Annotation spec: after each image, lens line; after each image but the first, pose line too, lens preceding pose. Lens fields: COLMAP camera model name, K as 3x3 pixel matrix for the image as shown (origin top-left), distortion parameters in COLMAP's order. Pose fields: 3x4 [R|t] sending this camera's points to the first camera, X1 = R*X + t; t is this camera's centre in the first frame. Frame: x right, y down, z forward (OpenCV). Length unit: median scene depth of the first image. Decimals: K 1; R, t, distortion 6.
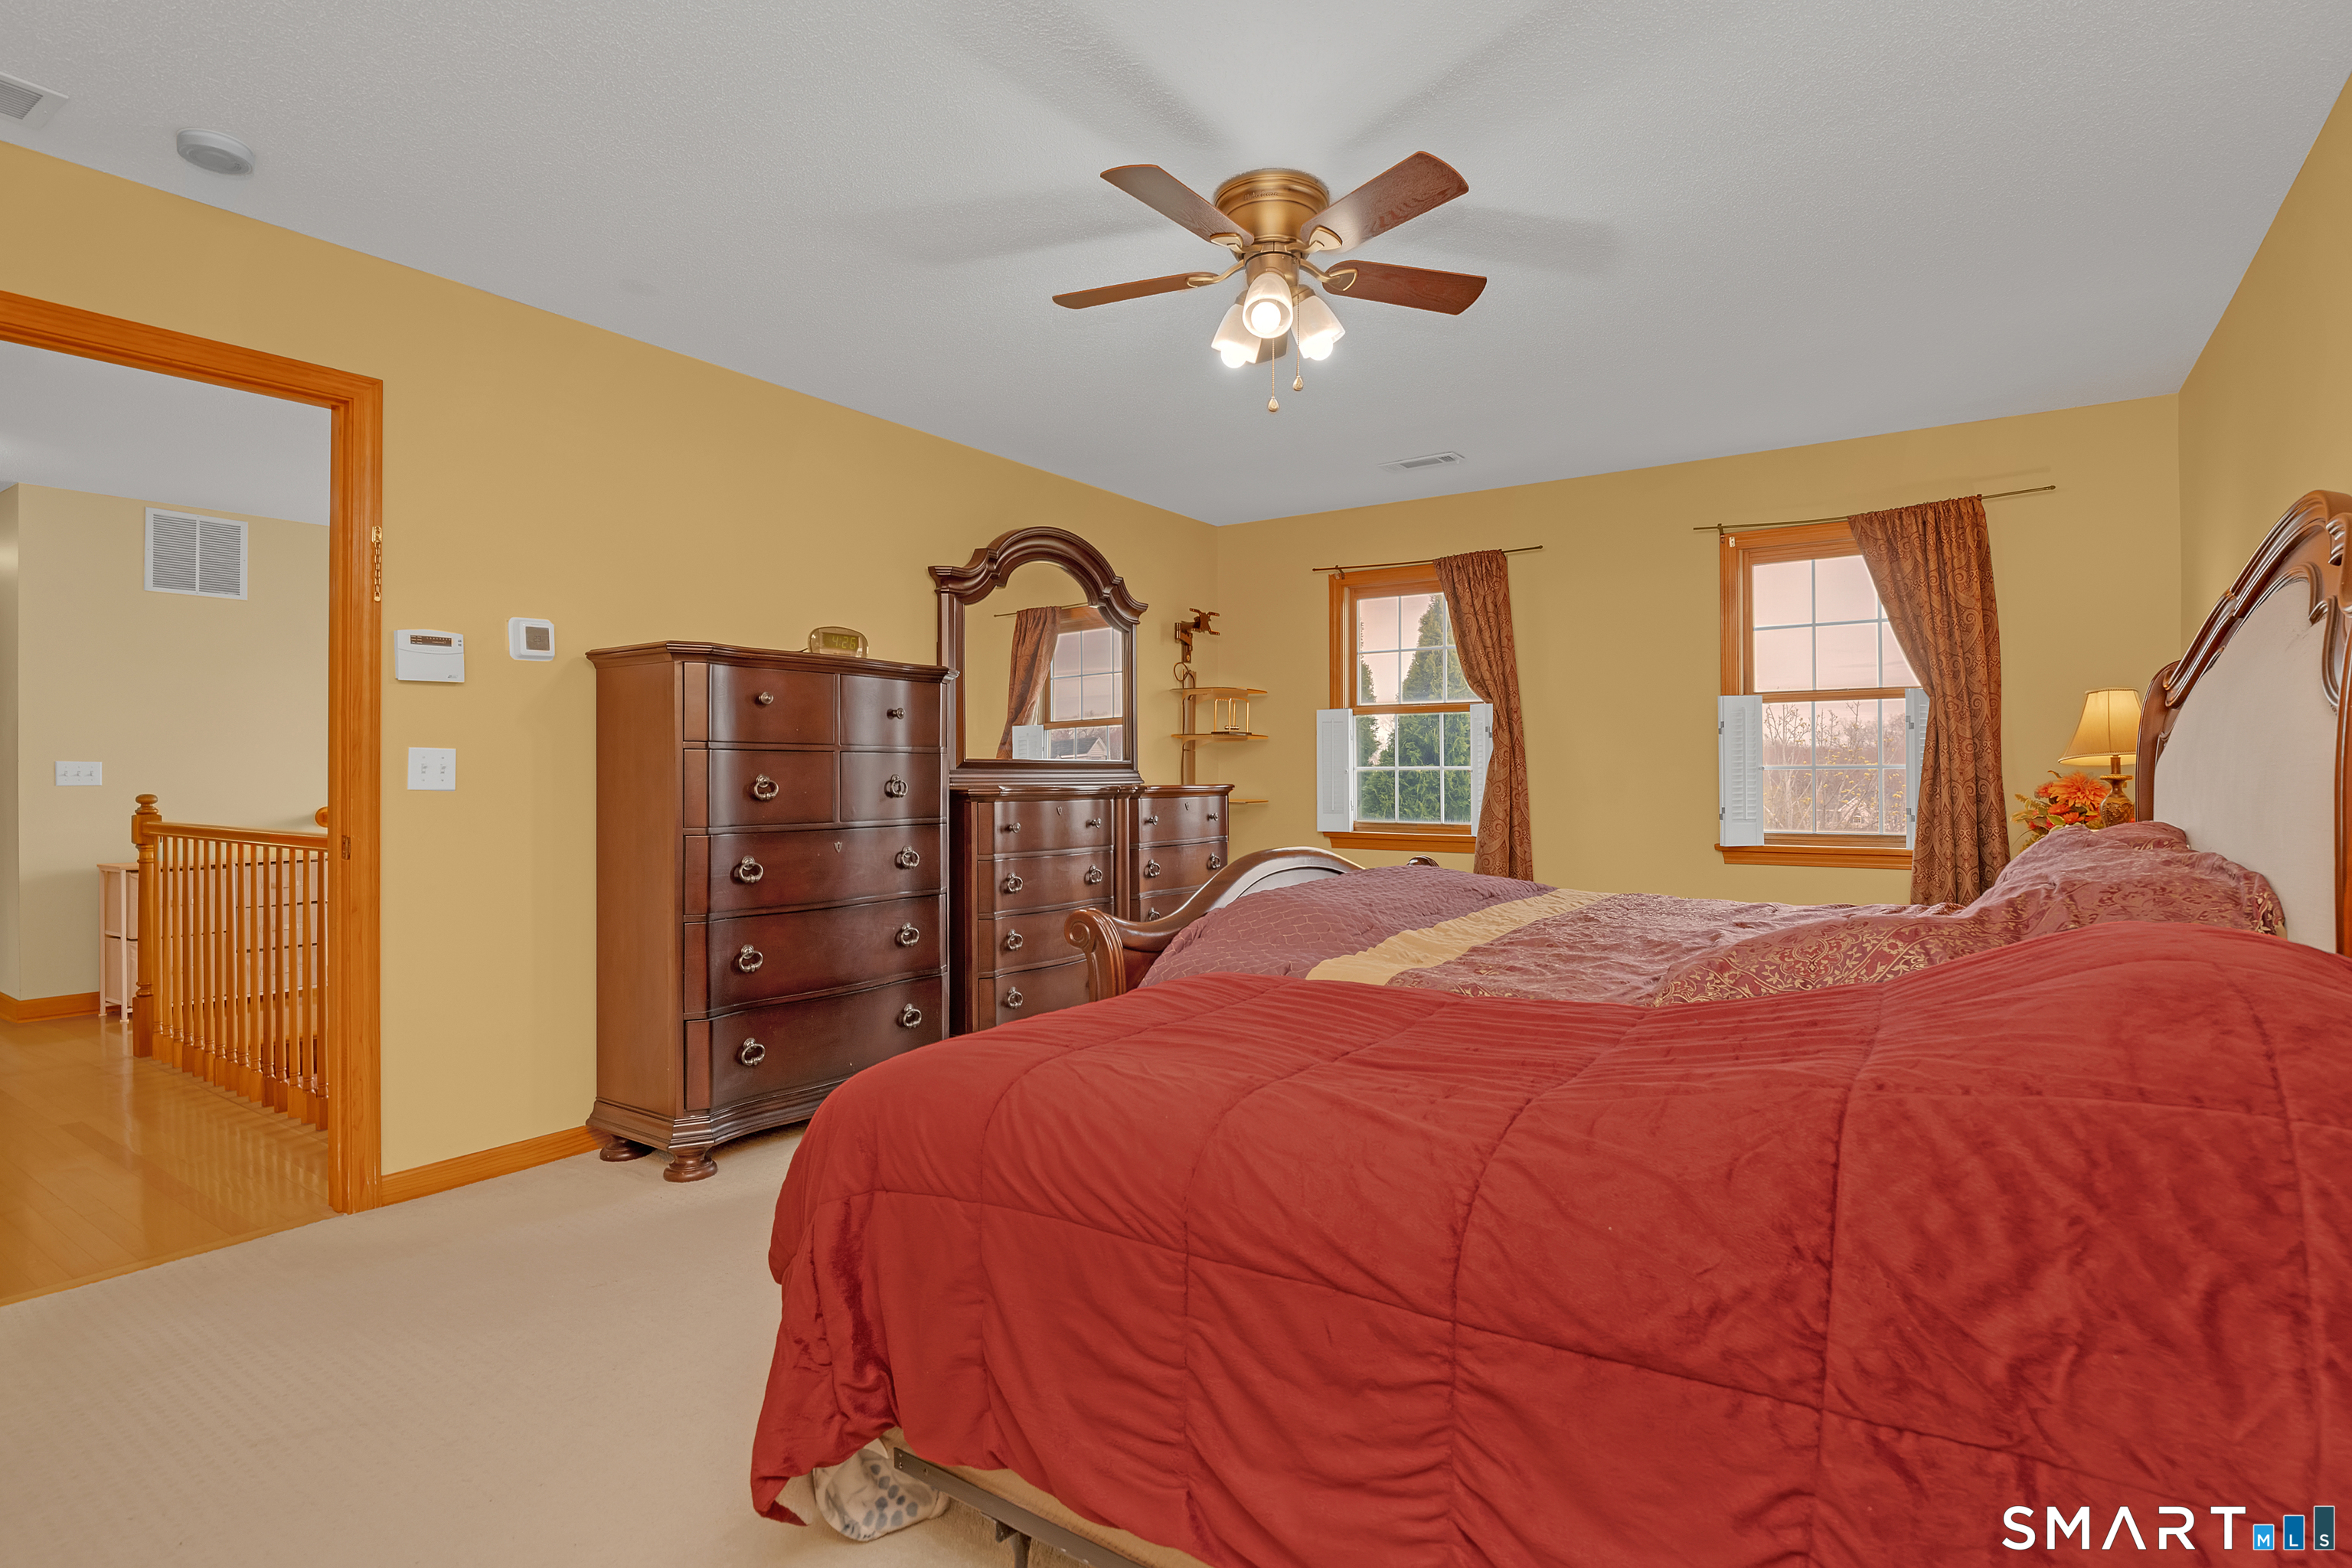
lens RADIAL K [[1158.8, 0, 1195.1], [0, 1158.8, 766.4], [0, 0, 1]] dist [-0.006958, -0.001704]
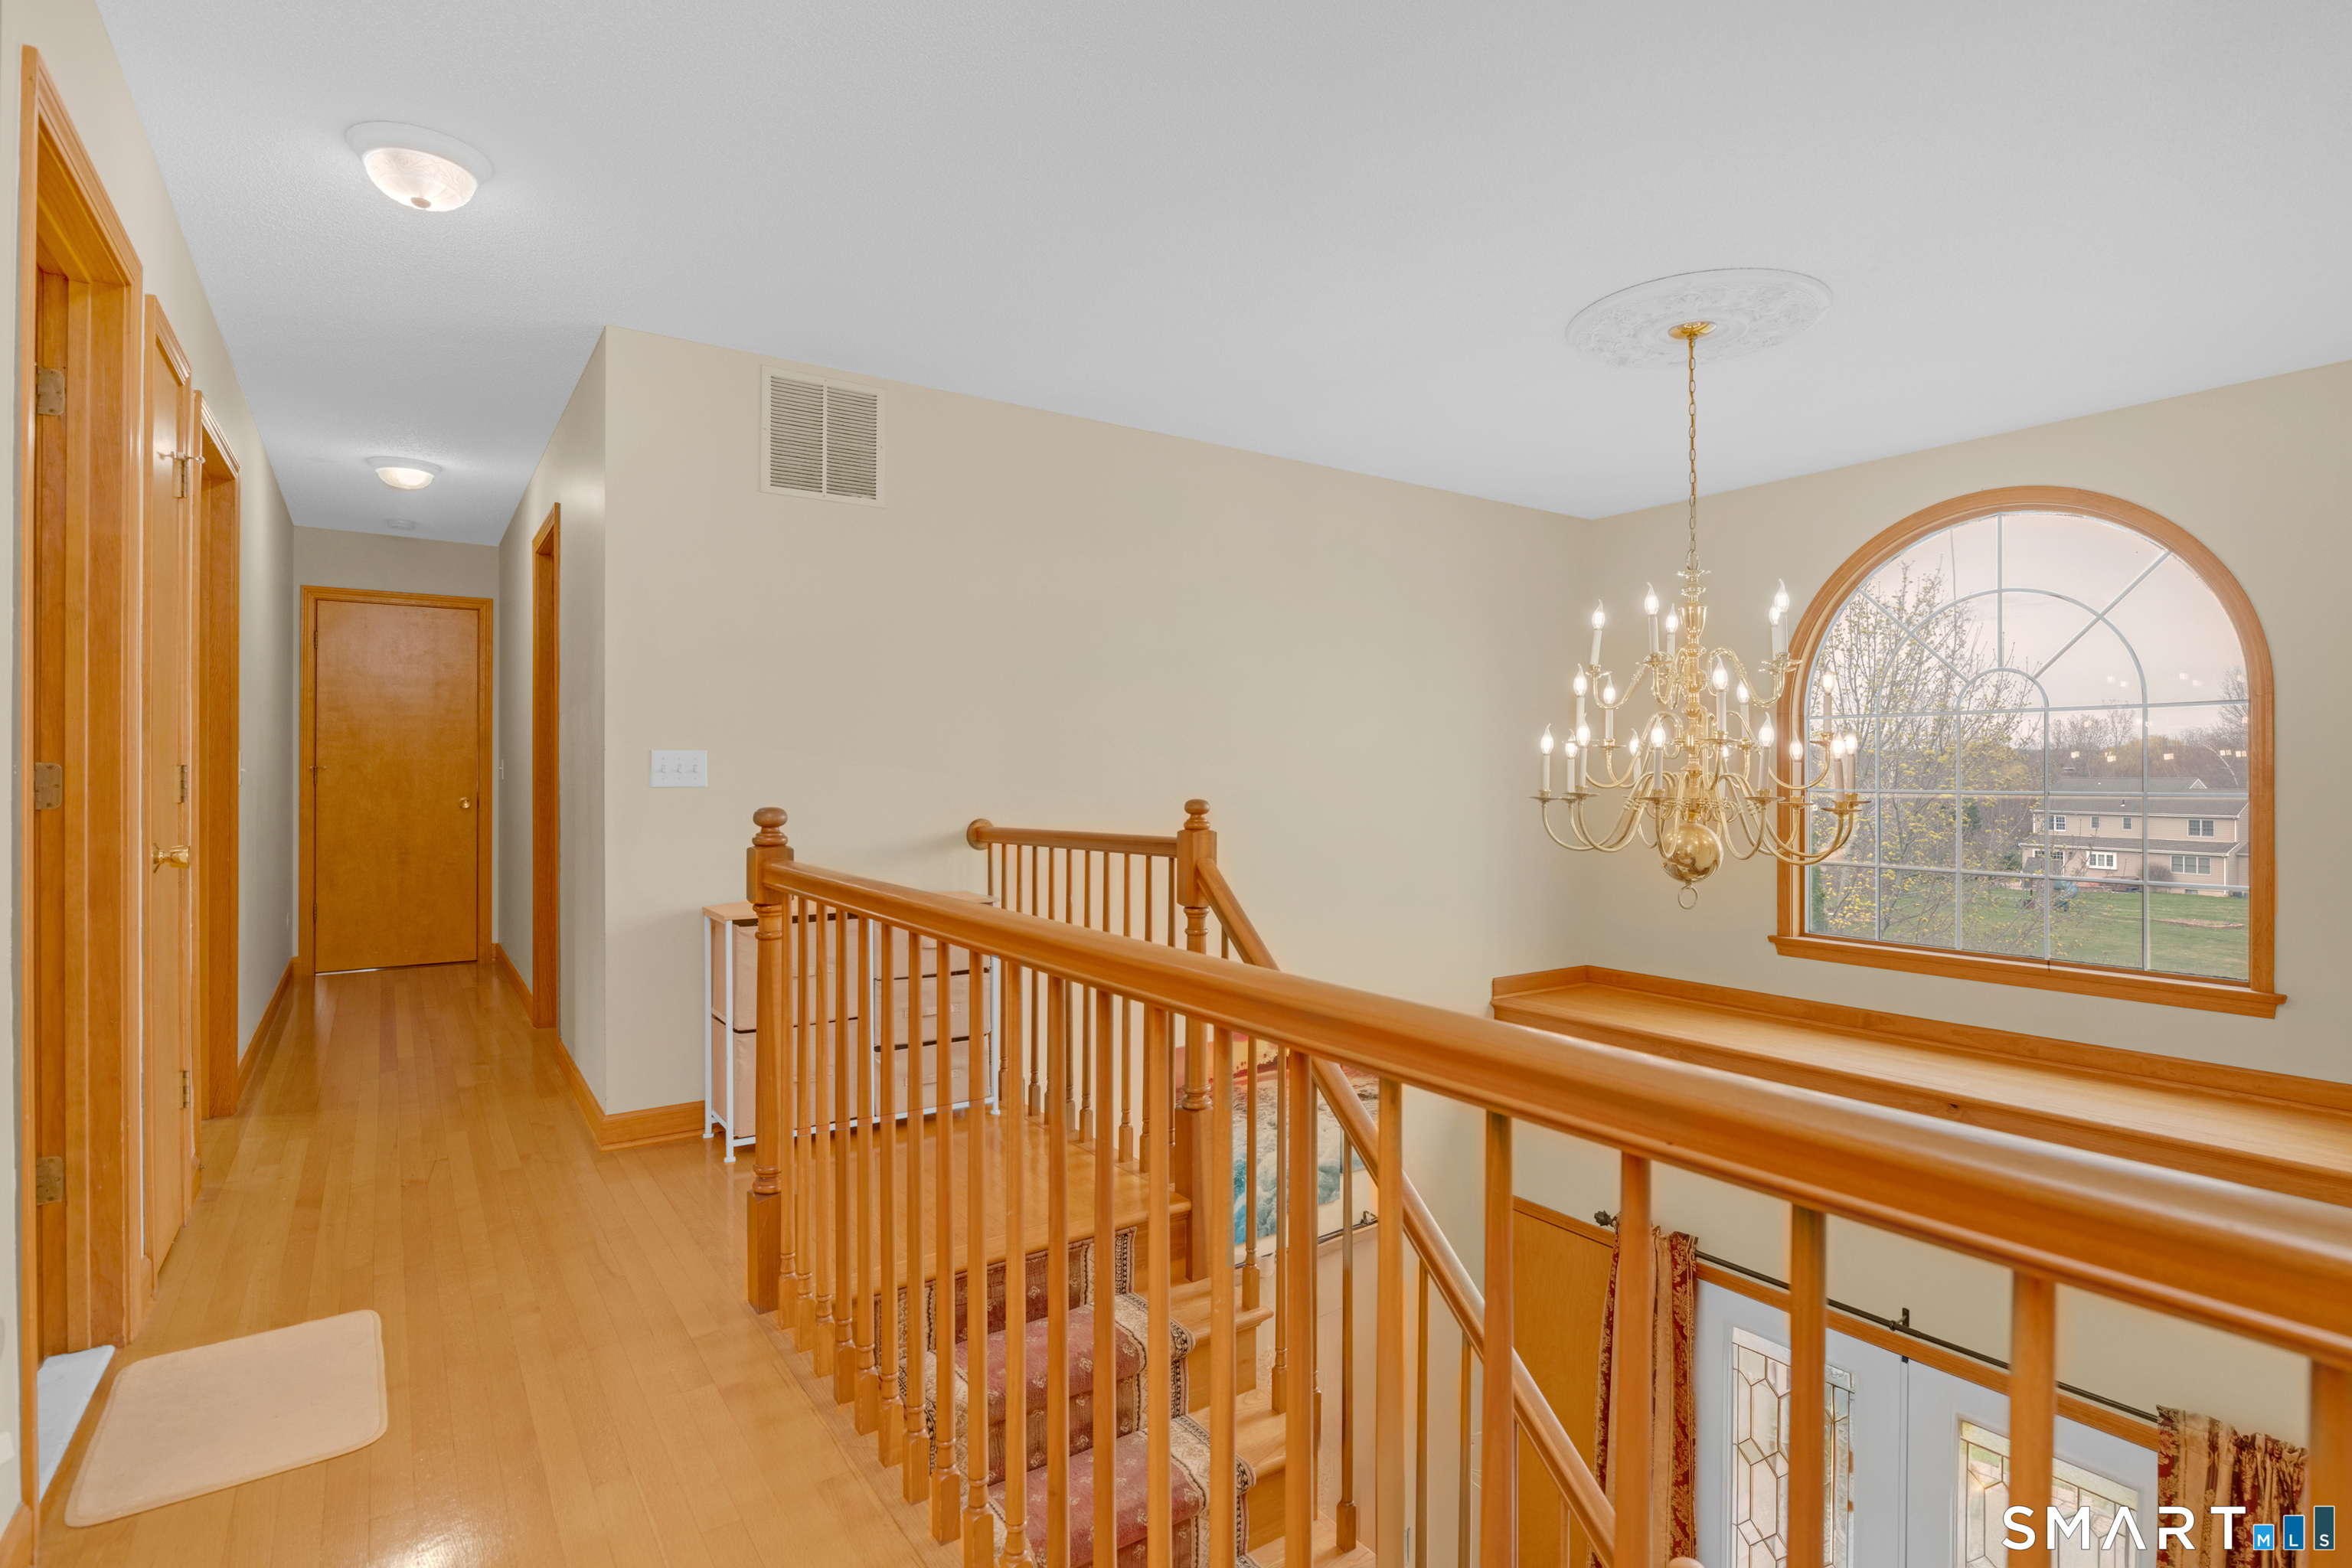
lens RADIAL K [[1158.8, 0, 1195.1], [0, 1158.8, 766.4], [0, 0, 1]] dist [-0.006958, -0.001704]
pose [[0.931788, 0.001349, -0.363001, -0.459554], [-0.002098, 0.999996, -0.001669, 0.005415], [0.362997, 0.002316, 0.931787, 0.493586]]
